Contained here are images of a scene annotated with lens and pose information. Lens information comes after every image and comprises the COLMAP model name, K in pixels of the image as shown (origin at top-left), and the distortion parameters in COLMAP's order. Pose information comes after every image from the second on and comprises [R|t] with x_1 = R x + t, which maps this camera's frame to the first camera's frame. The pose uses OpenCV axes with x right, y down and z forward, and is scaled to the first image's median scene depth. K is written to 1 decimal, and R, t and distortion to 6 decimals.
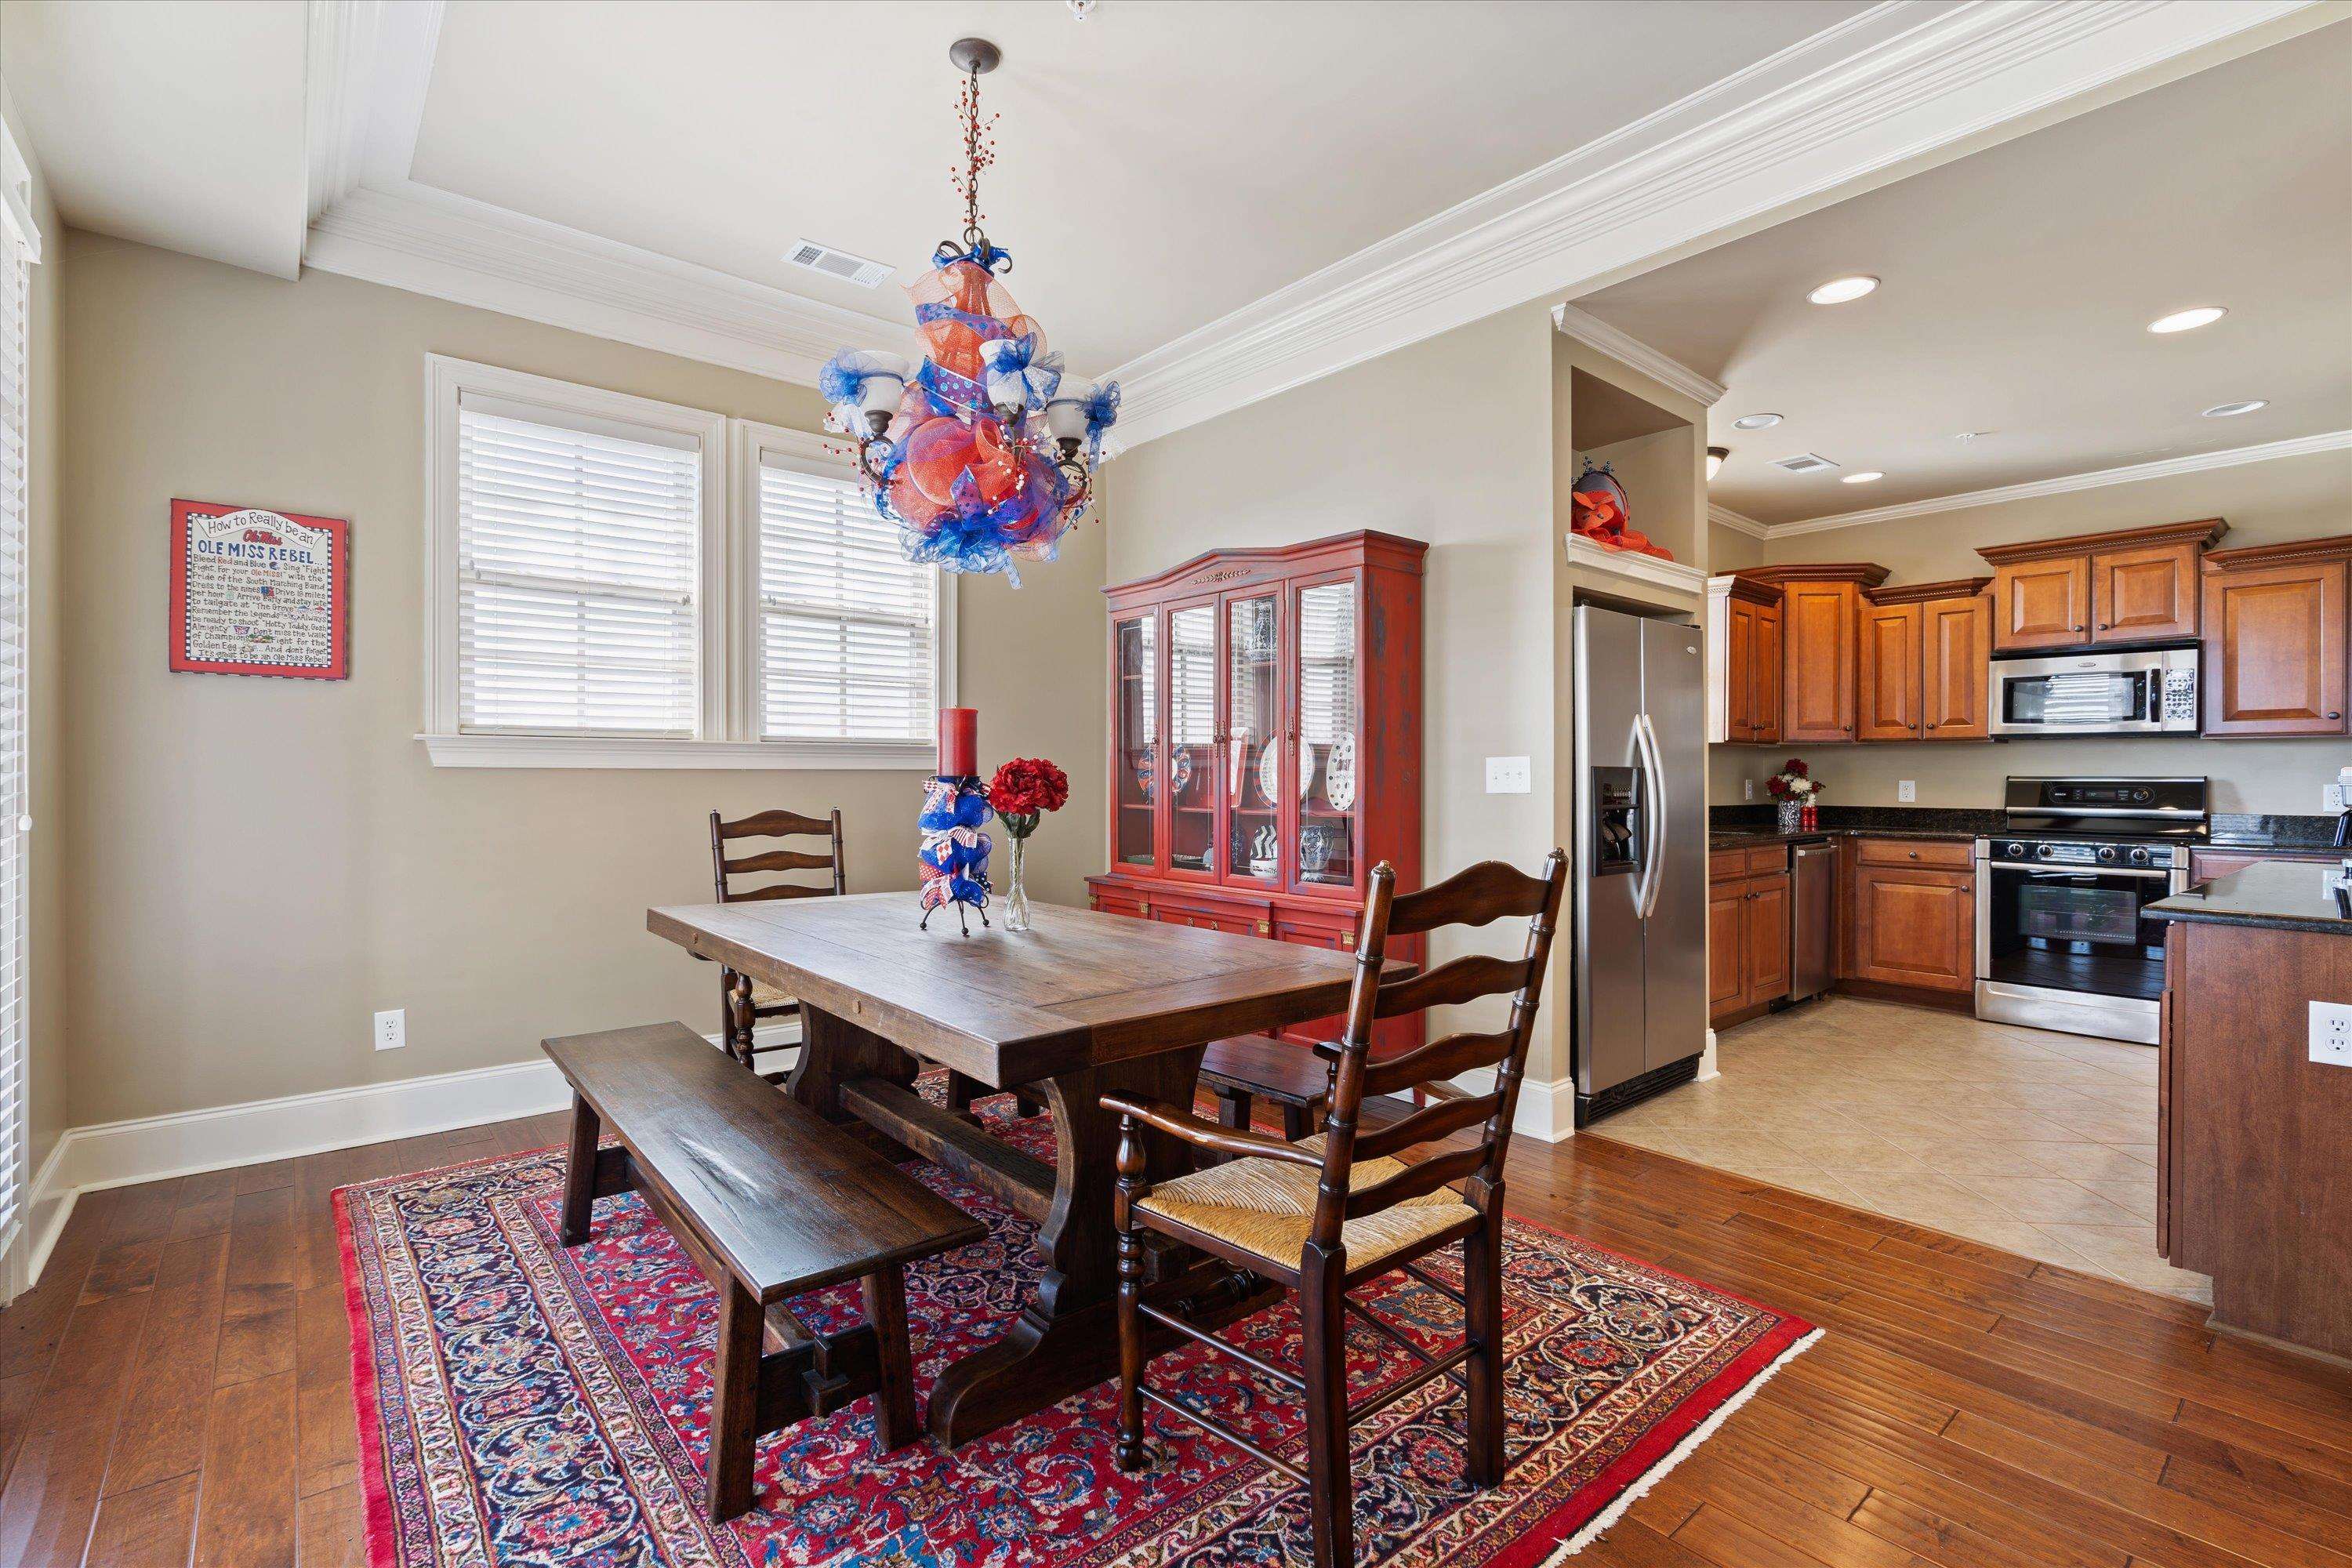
lens RADIAL K [[1057.7, 0, 1164.7], [0, 1057.7, 777.9], [0, 0, 1]] dist [-0.006724, -0.000230]
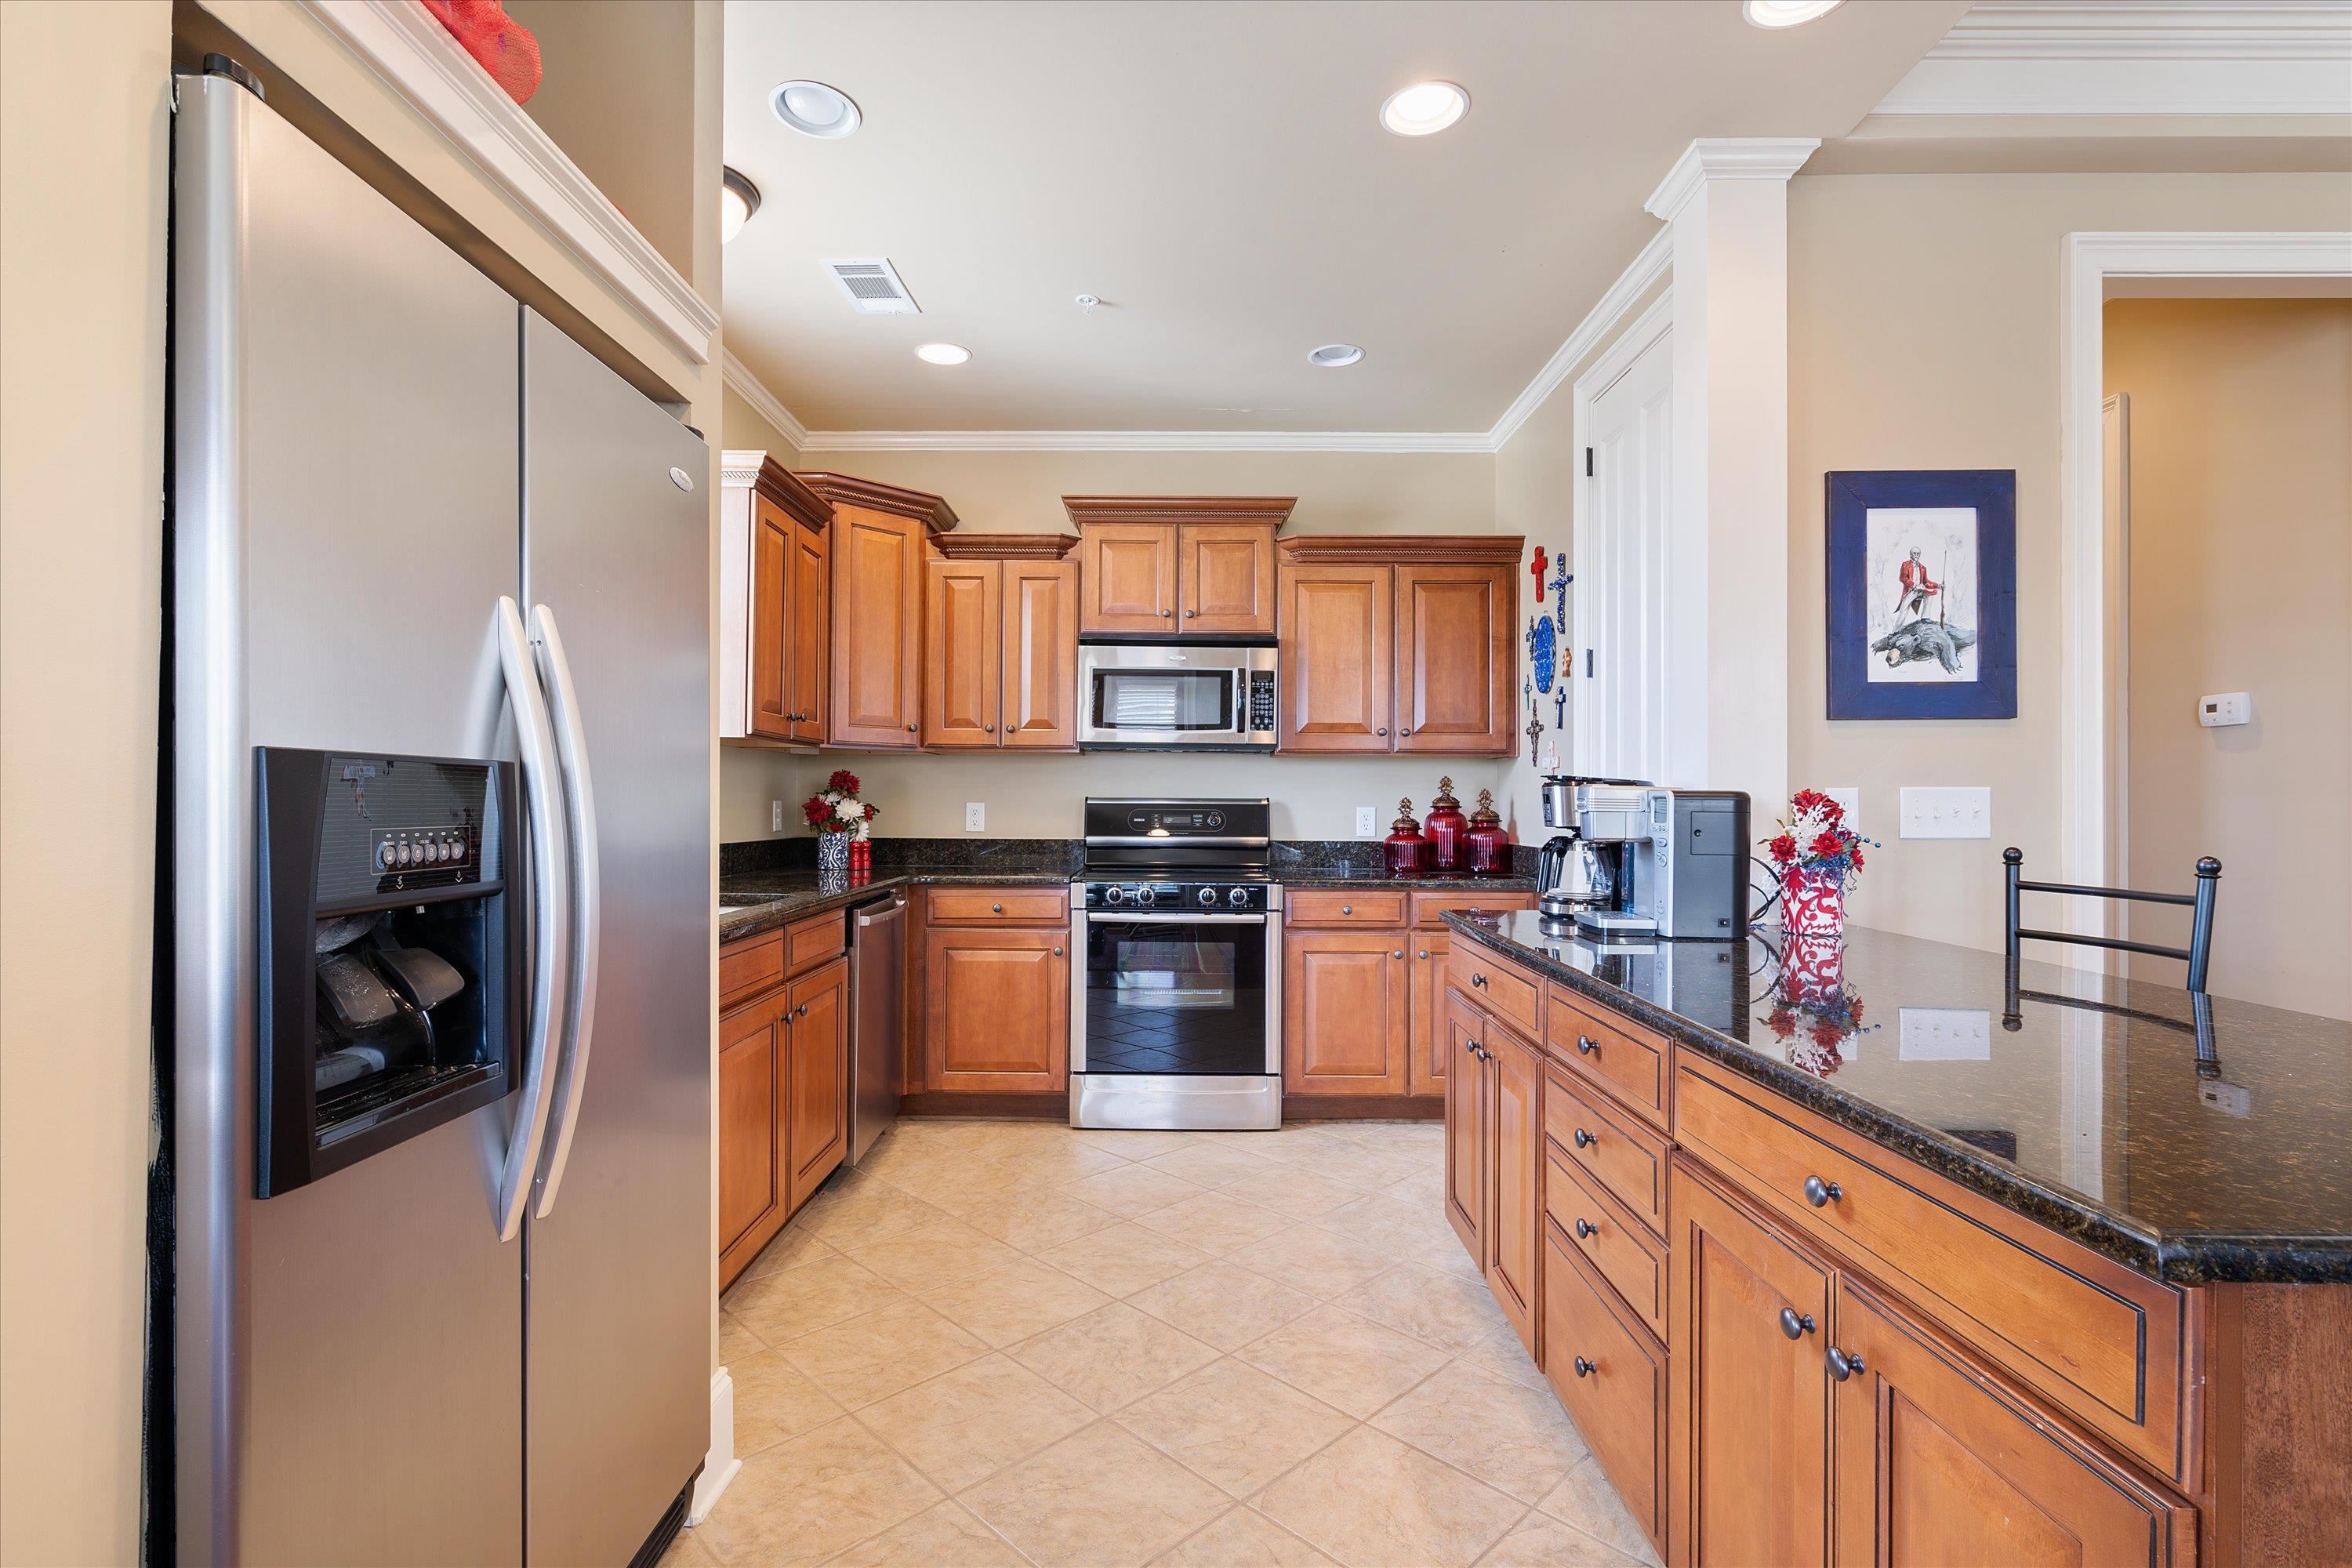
lens RADIAL K [[1071.5, 0, 1166.1], [0, 1071.5, 789.5], [0, 0, 1]] dist [-0.005636, -0.000348]
pose [[0.644225, 0.010131, 0.764769, 0.239472], [-0.002649, 0.999936, -0.011015, 0.001448], [-0.764831, 0.005070, 0.644211, 0.464141]]
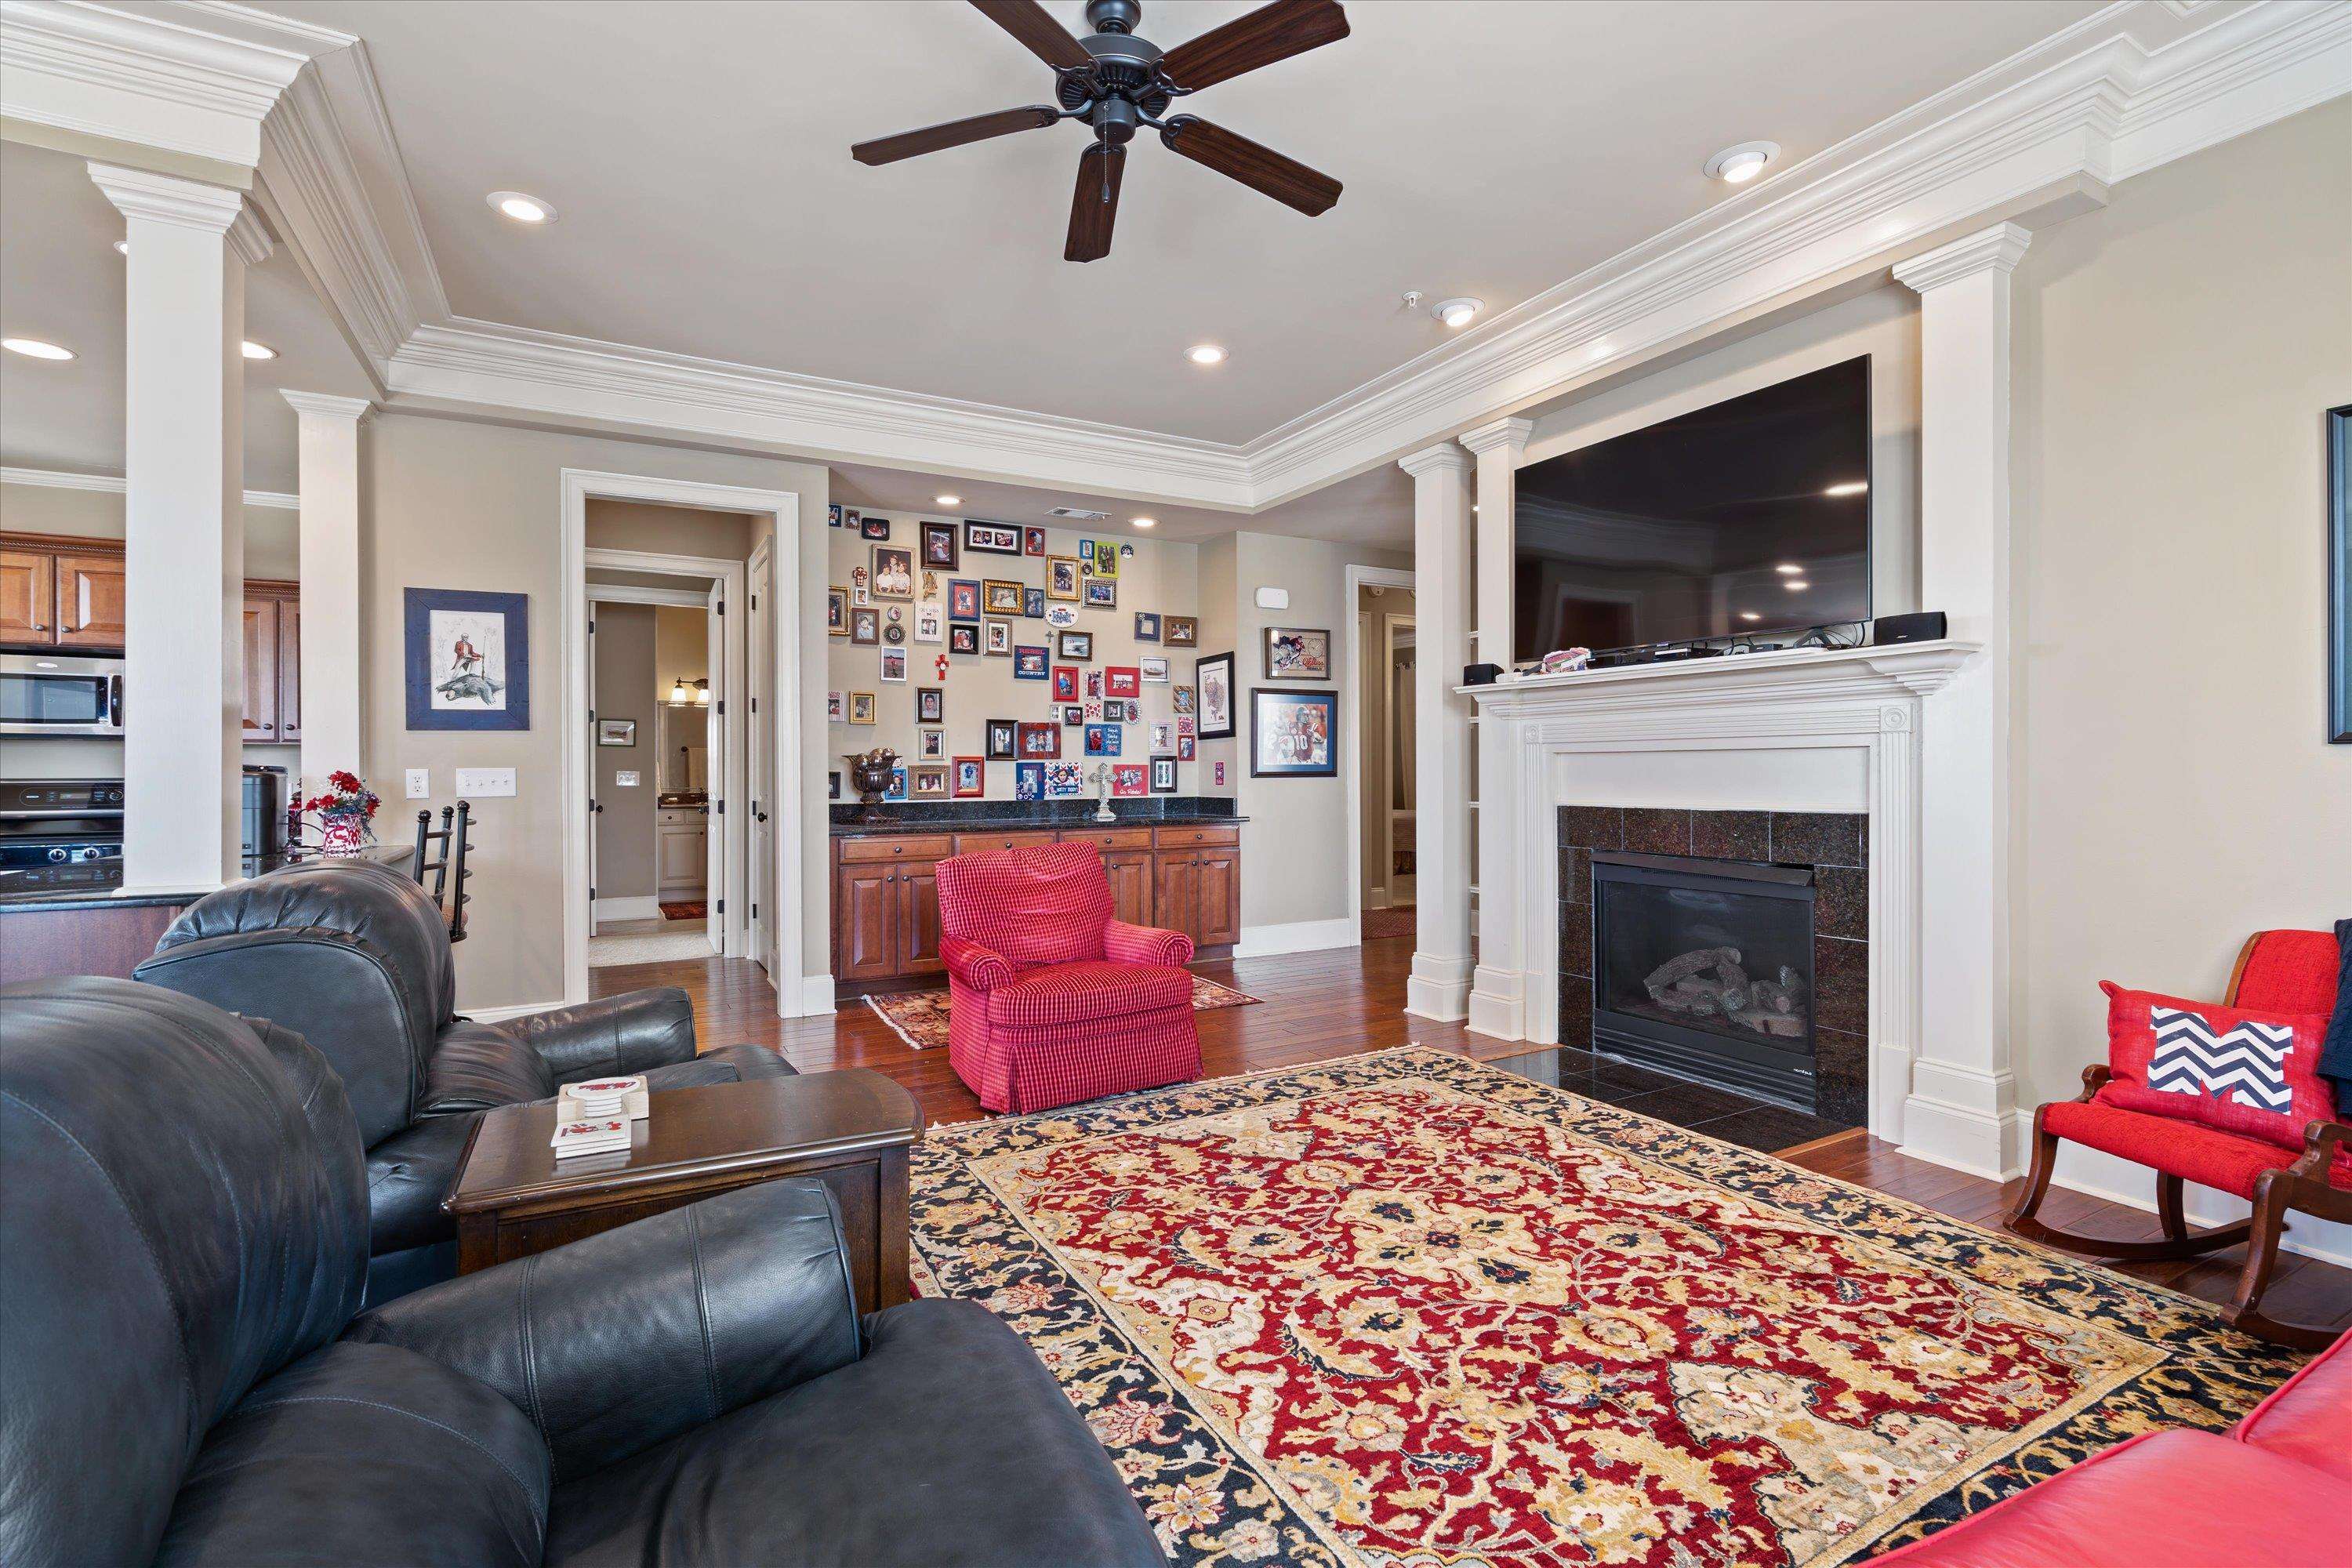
lens RADIAL K [[1069.2, 0, 1173.9], [0, 1069.2, 772.2], [0, 0, 1]] dist [-0.001941, -0.000418]
pose [[0.190356, -0.003081, 0.981710, 0.088212], [0.007773, 0.999968, 0.001631, 0.000083], [-0.981684, 0.007320, 0.190374, -0.224554]]
